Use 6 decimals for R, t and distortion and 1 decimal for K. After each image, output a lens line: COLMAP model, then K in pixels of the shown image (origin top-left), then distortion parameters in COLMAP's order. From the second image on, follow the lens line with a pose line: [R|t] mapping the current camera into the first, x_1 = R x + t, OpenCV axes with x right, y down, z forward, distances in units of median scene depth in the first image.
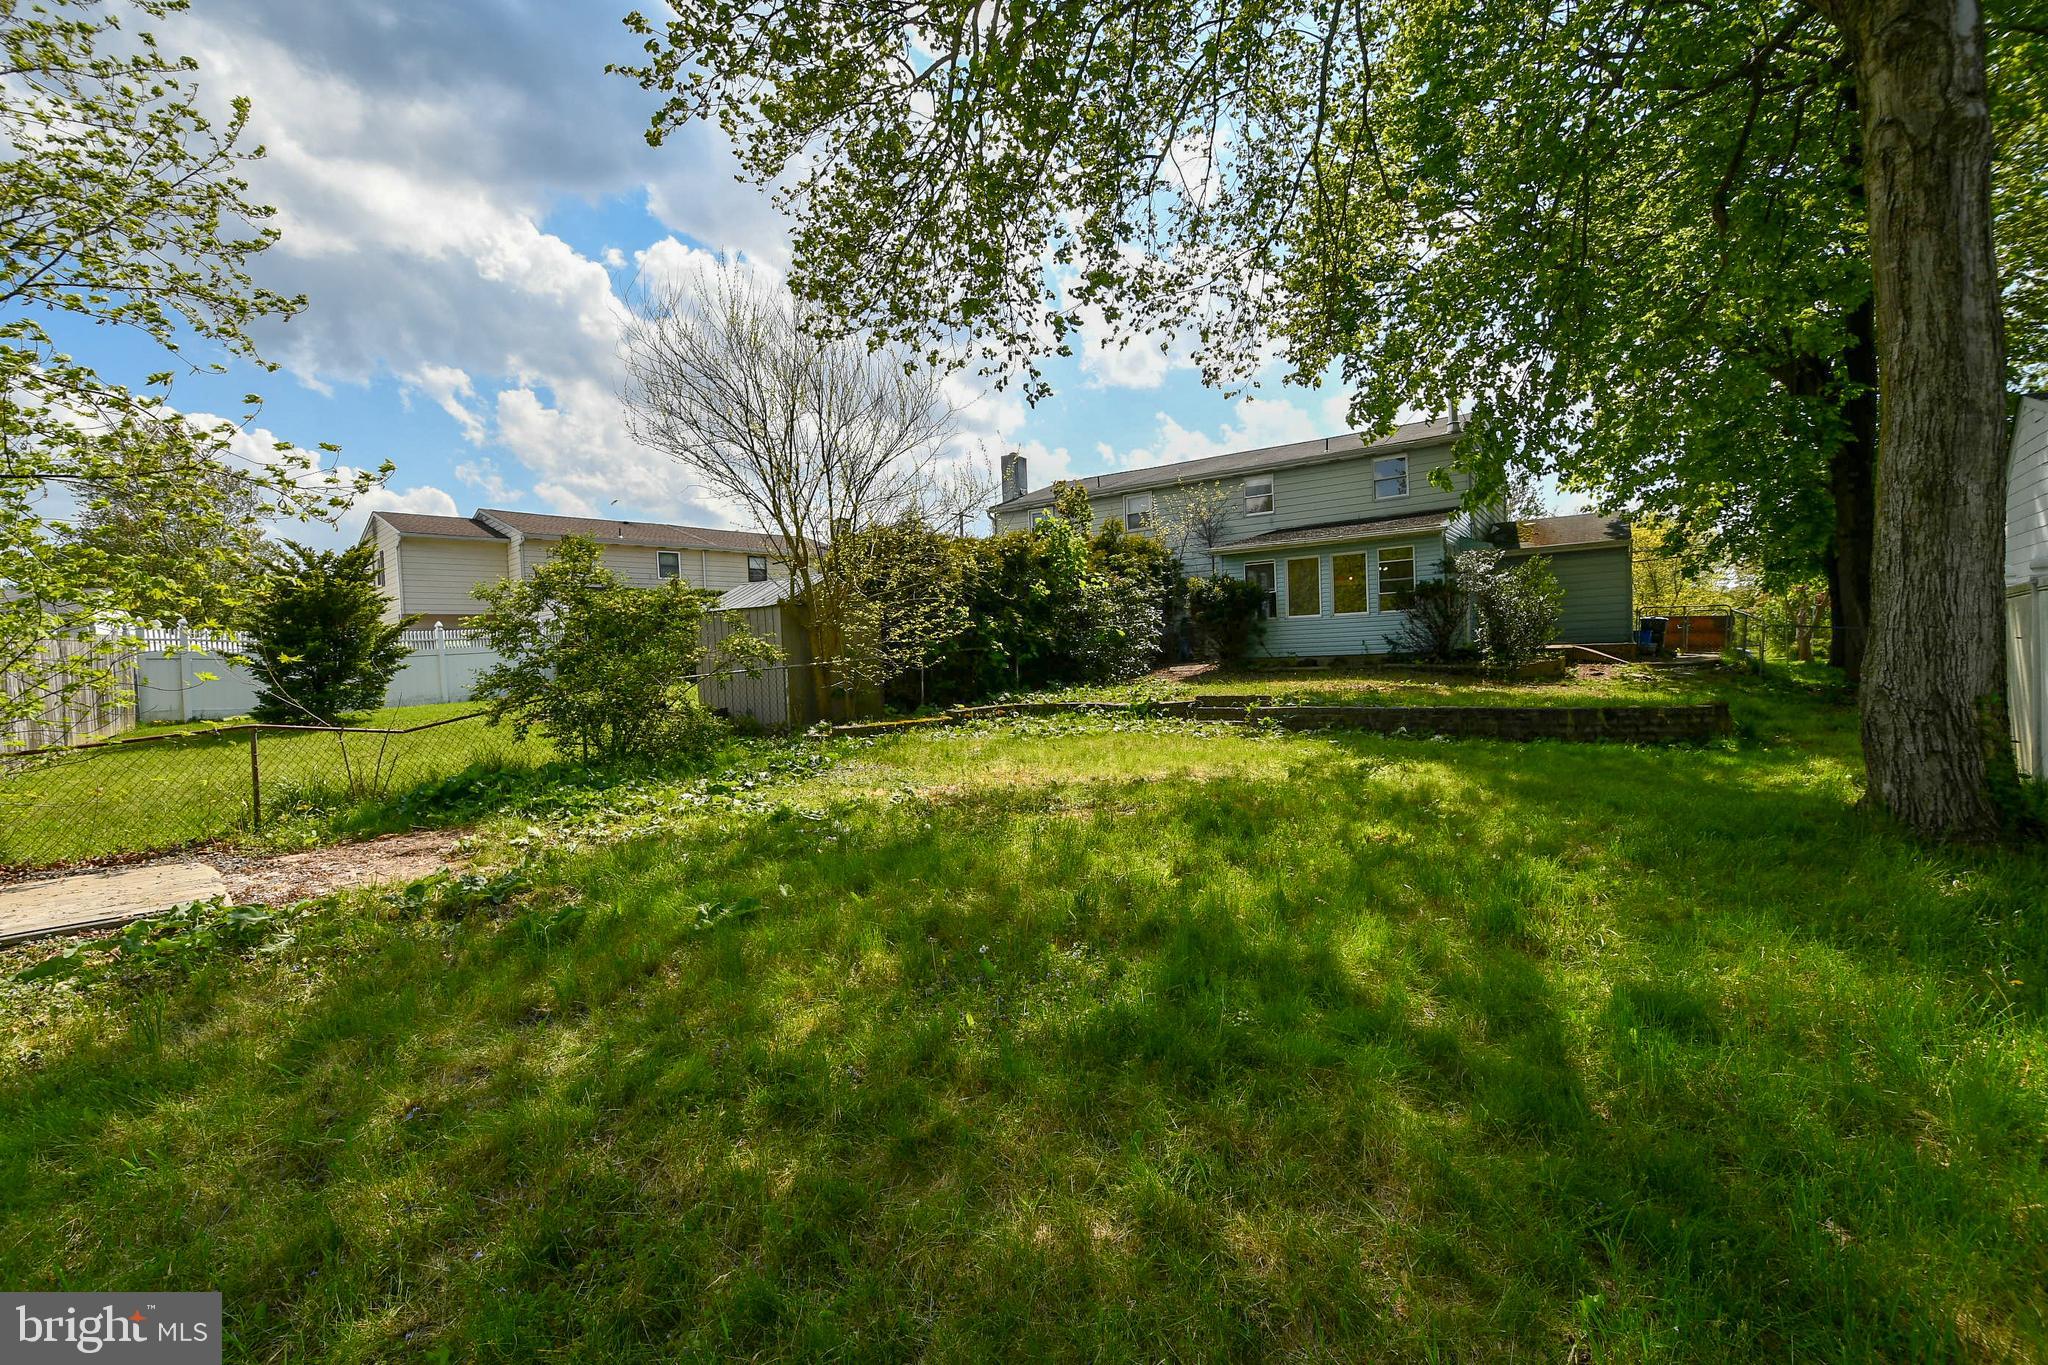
lens RADIAL K [[891.3, 0, 1024.3], [0, 891.3, 681.8], [0, 0, 1]] dist [0.000594, -0.004533]
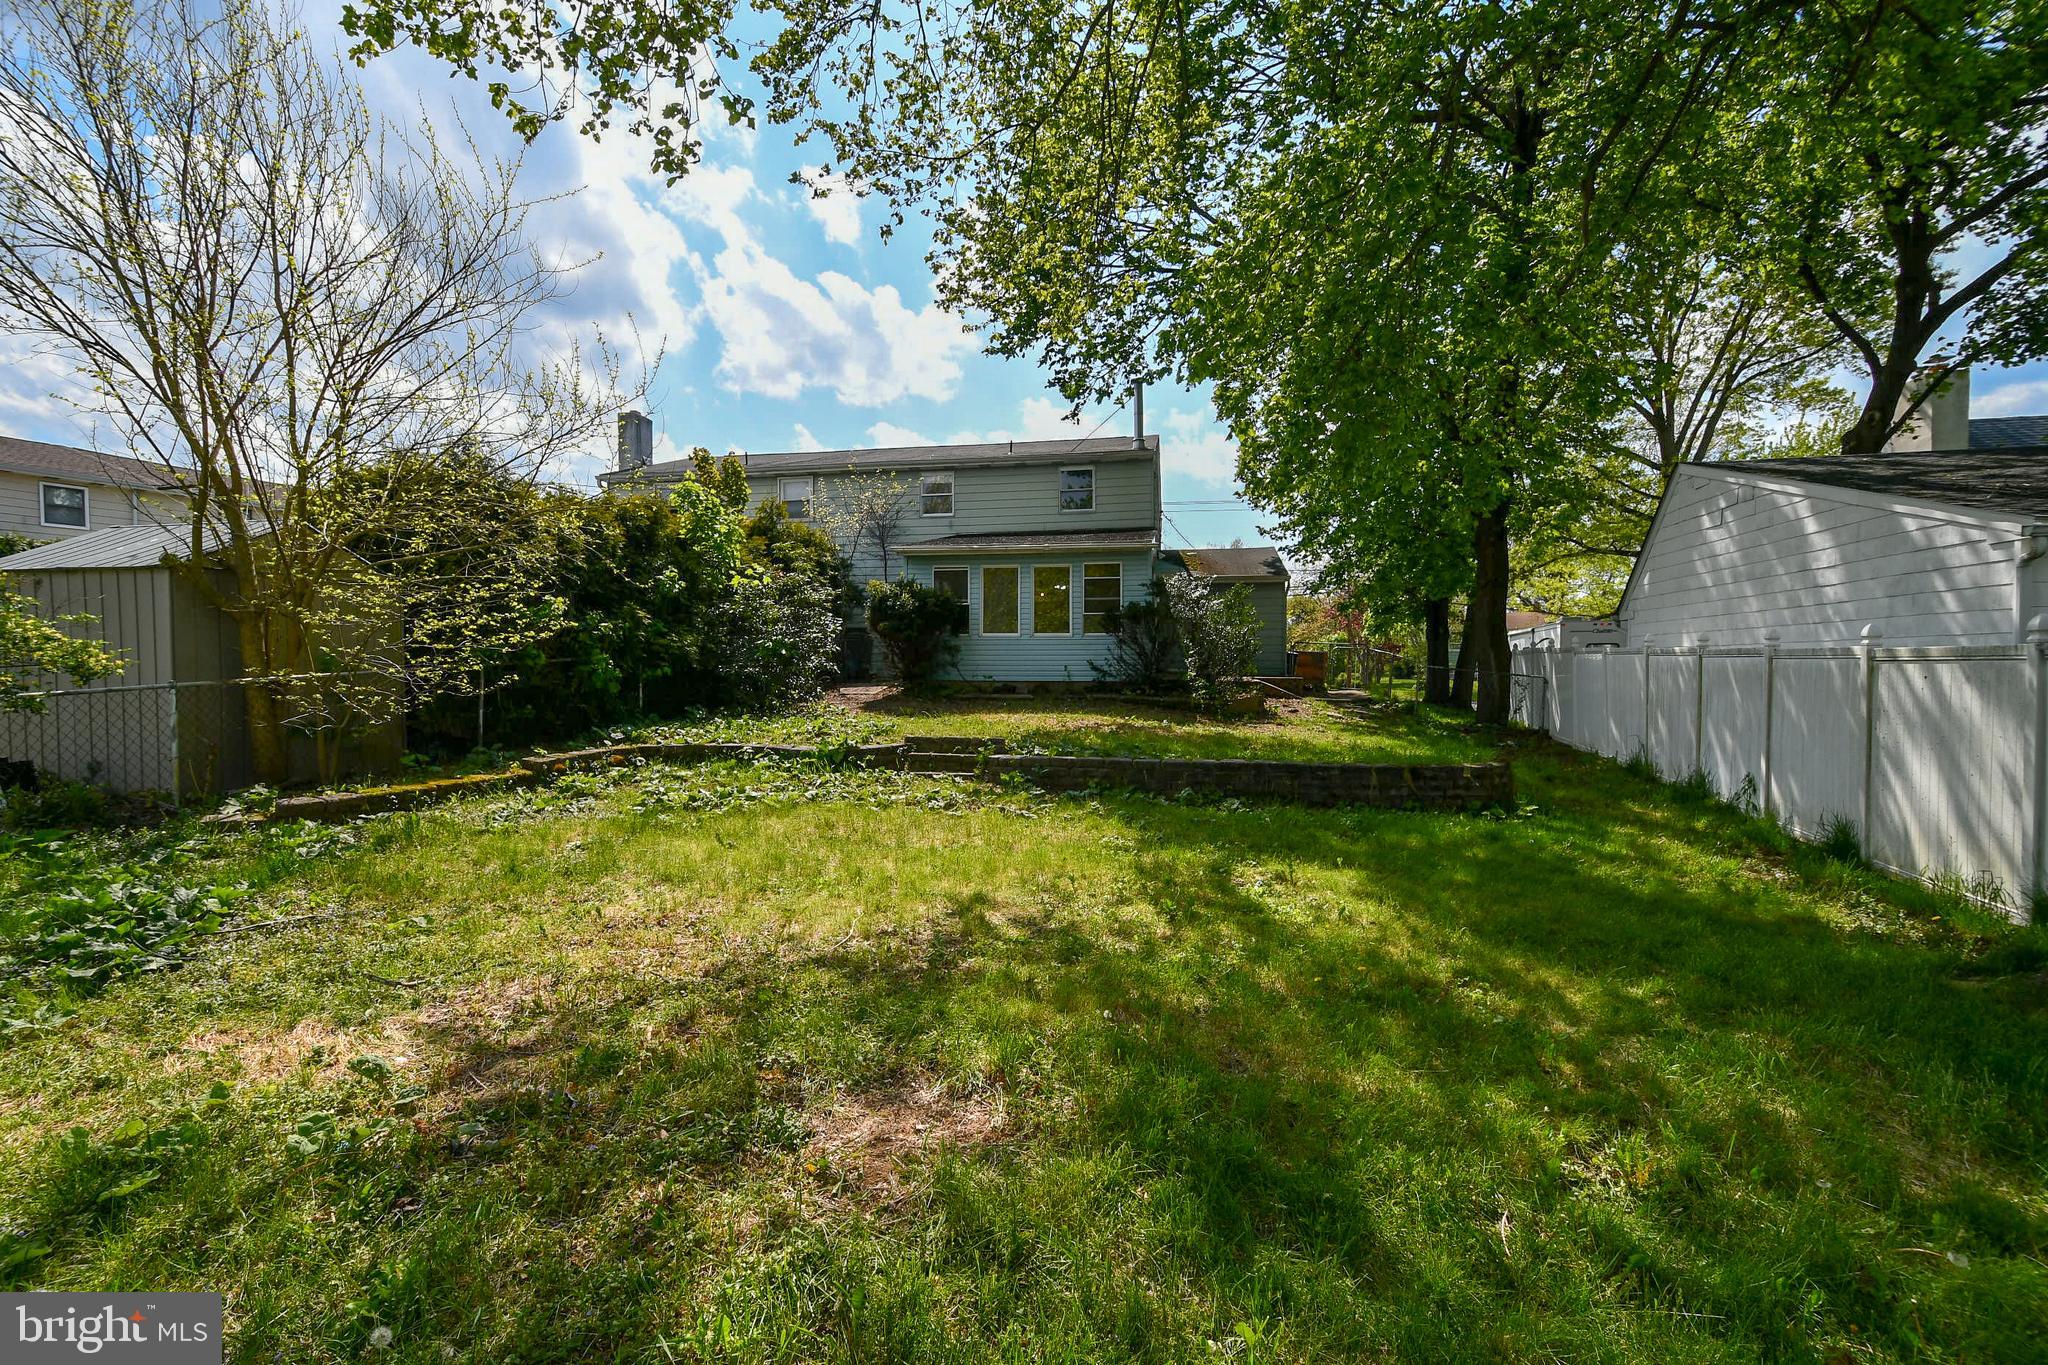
lens RADIAL K [[891.3, 0, 1013.7], [0, 891.3, 688.8], [0, 0, 1]] dist [0.000594, -0.004533]
pose [[0.919325, 0.026504, 0.392604, -0.013647], [-0.025394, 0.999645, -0.008021, -0.016880], [-0.392678, -0.002596, 0.919672, 0.235687]]
